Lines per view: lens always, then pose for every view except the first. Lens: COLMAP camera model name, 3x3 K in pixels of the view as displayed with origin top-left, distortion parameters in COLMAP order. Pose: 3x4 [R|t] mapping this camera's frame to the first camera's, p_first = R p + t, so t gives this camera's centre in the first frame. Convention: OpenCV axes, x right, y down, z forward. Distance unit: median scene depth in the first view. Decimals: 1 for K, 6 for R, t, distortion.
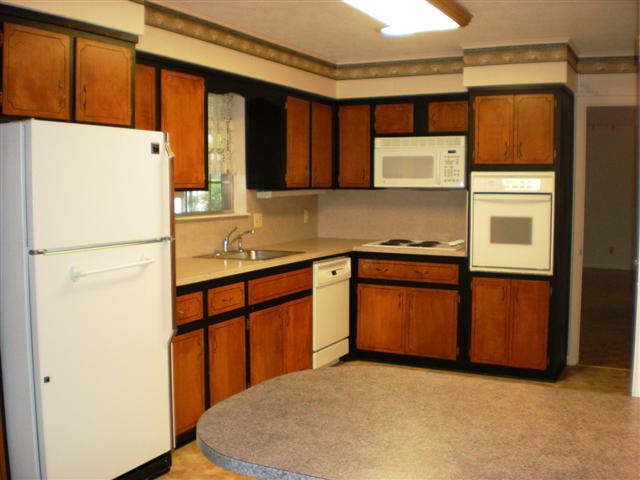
lens RADIAL K [[722.3, 0, 320.0], [0, 722.3, 240.0], [0, 0, 1]] dist [-0.078049, -0.000273]
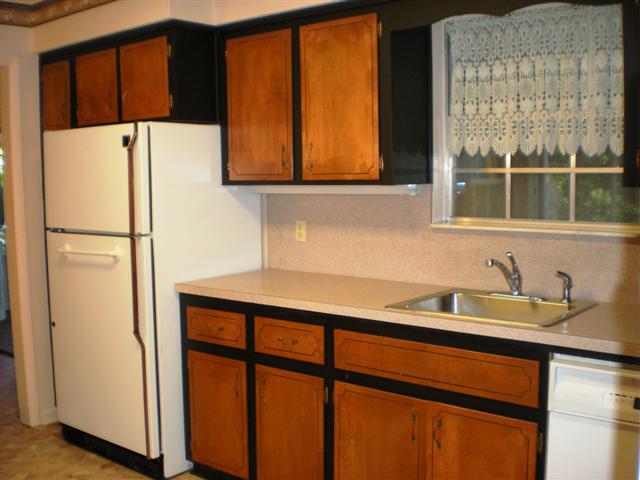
lens RADIAL K [[722.3, 0, 320.0], [0, 722.3, 240.0], [0, 0, 1]] dist [-0.078049, -0.000273]
pose [[-0.221849, 0.085291, -0.971344, 0.536436], [-0.065129, 0.992646, 0.102036, -0.088189], [0.972904, 0.085900, -0.214662, 1.181164]]
